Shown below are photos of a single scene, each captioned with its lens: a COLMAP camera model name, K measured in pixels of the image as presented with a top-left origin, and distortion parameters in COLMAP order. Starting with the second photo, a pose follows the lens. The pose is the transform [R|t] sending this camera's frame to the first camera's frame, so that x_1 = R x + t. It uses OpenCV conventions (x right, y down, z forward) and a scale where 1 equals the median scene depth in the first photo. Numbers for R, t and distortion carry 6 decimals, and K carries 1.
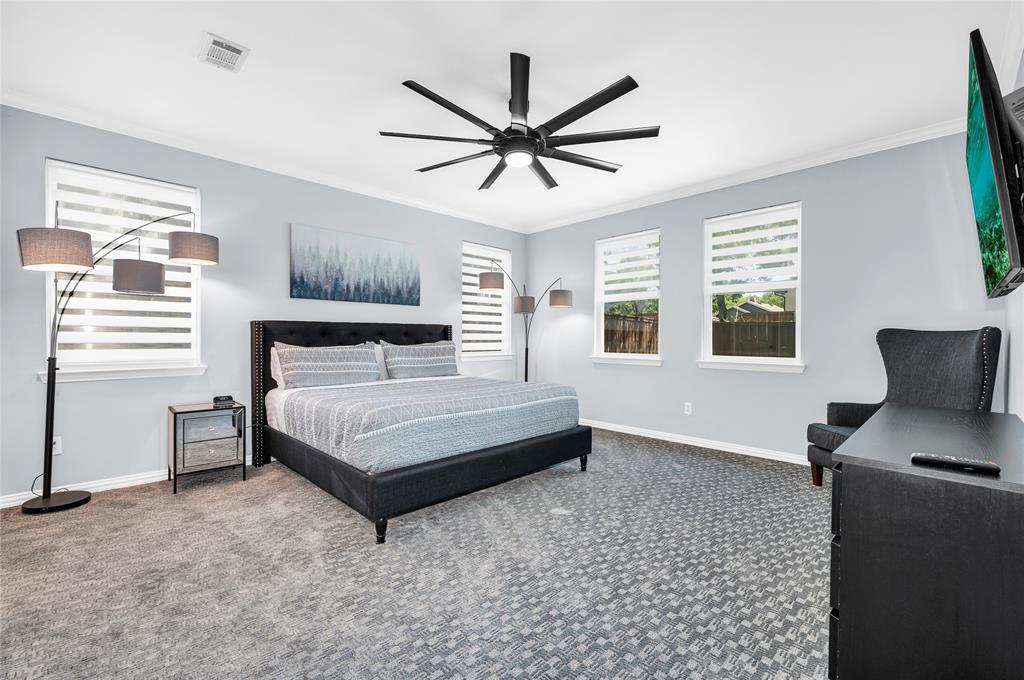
lens RADIAL K [[422.2, 0, 514.0], [0, 422.2, 338.5], [0, 0, 1]] dist [0.001221, -0.000044]
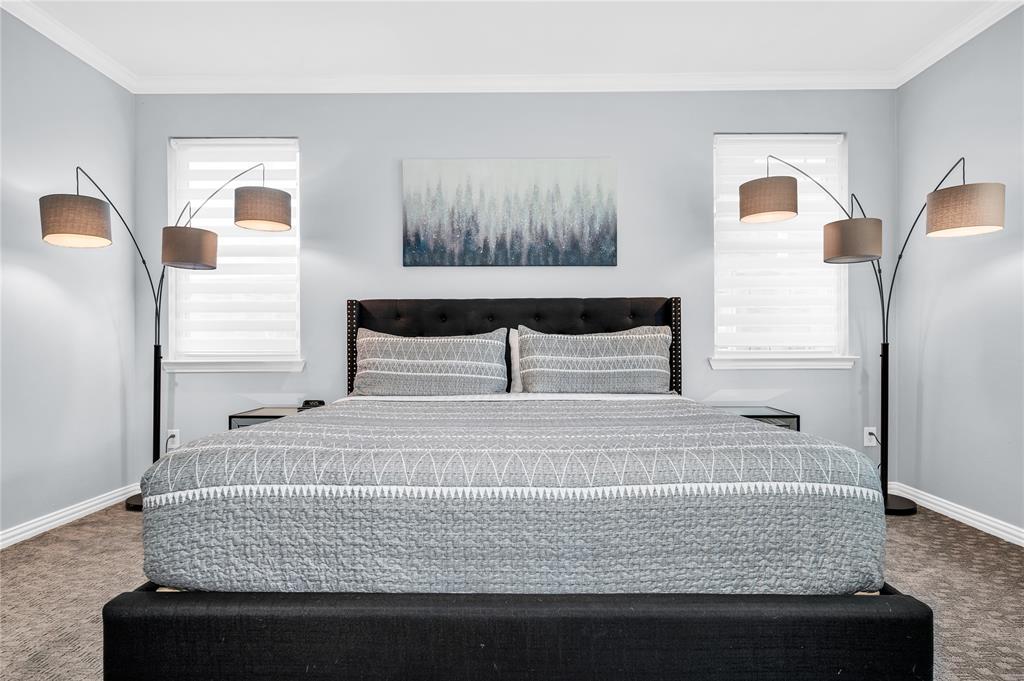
lens RADIAL K [[522.4, 0, 512.4], [0, 522.4, 346.5], [0, 0, 1]] dist [0.003004, 0.000162]
pose [[0.709398, -0.003533, -0.704800, 0.187061], [0.003584, 0.999993, -0.001406, 0.034055], [0.704799, -0.001529, 0.709405, 0.474422]]
